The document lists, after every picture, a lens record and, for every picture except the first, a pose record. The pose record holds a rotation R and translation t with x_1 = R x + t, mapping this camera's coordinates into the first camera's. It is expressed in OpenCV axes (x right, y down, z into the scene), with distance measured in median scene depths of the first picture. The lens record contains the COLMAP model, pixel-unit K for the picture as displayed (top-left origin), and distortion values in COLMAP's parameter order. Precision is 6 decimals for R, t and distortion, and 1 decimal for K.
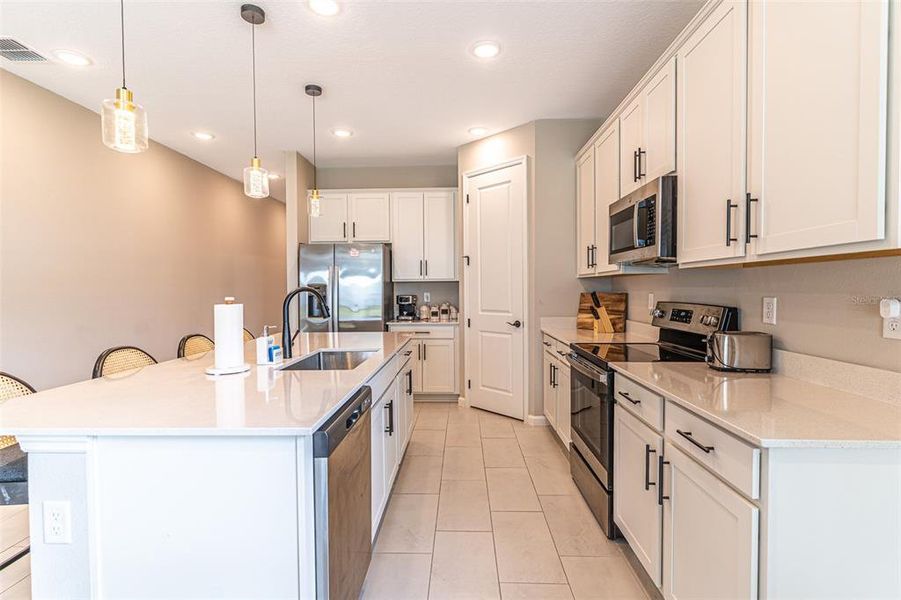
lens RADIAL K [[434.1, 0, 441.8], [0, 434.1, 298.8], [0, 0, 1]] dist [0.002153, 0.000816]
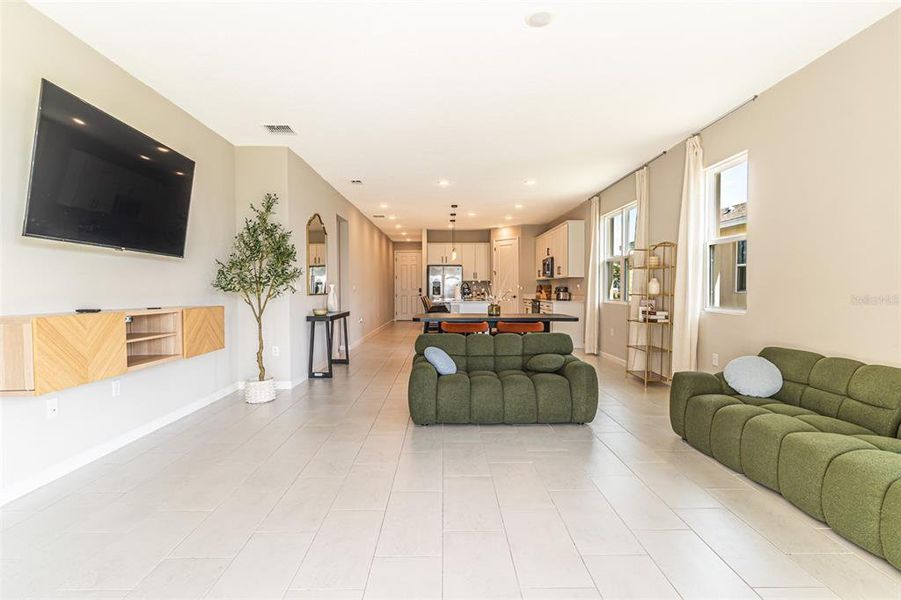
lens RADIAL K [[434.1, 0, 446.6], [0, 434.1, 301.5], [0, 0, 1]] dist [0.002153, 0.000816]
pose [[0.998369, 0.003841, 0.056968, -0.429896], [-0.004230, 0.999969, 0.006700, 0.074207], [-0.056941, -0.006930, 0.998354, -1.794262]]
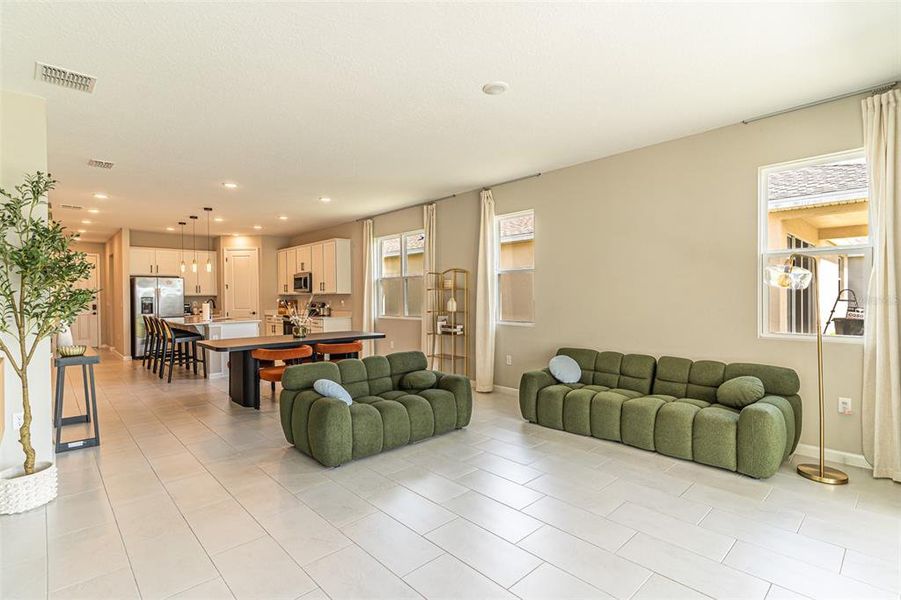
lens RADIAL K [[434.1, 0, 453.4], [0, 434.1, 299.9], [0, 0, 1]] dist [0.002153, 0.000816]
pose [[0.693816, -0.005449, 0.720131, -0.862841], [0.020334, 0.999721, -0.012026, 0.037033], [-0.719865, 0.022987, 0.693733, -1.626137]]
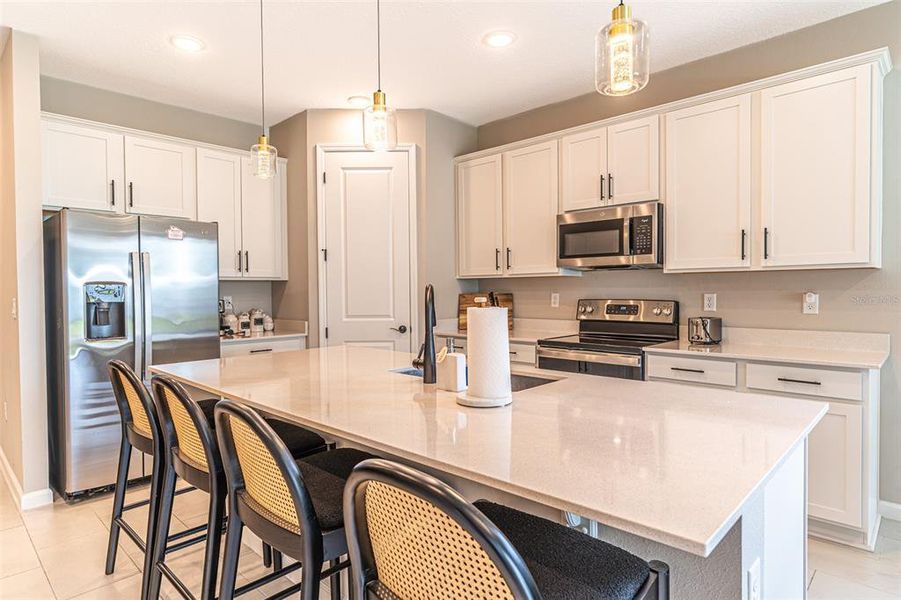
lens RADIAL K [[500.5, 0, 455.2], [0, 500.5, 297.3], [0, 0, 1]] dist [-0.001015, -0.001640]
pose [[0.656165, -0.009839, 0.754554, -0.553627], [0.021118, 0.999763, -0.005328, -0.000159], [-0.754322, 0.019431, 0.656217, 0.250415]]
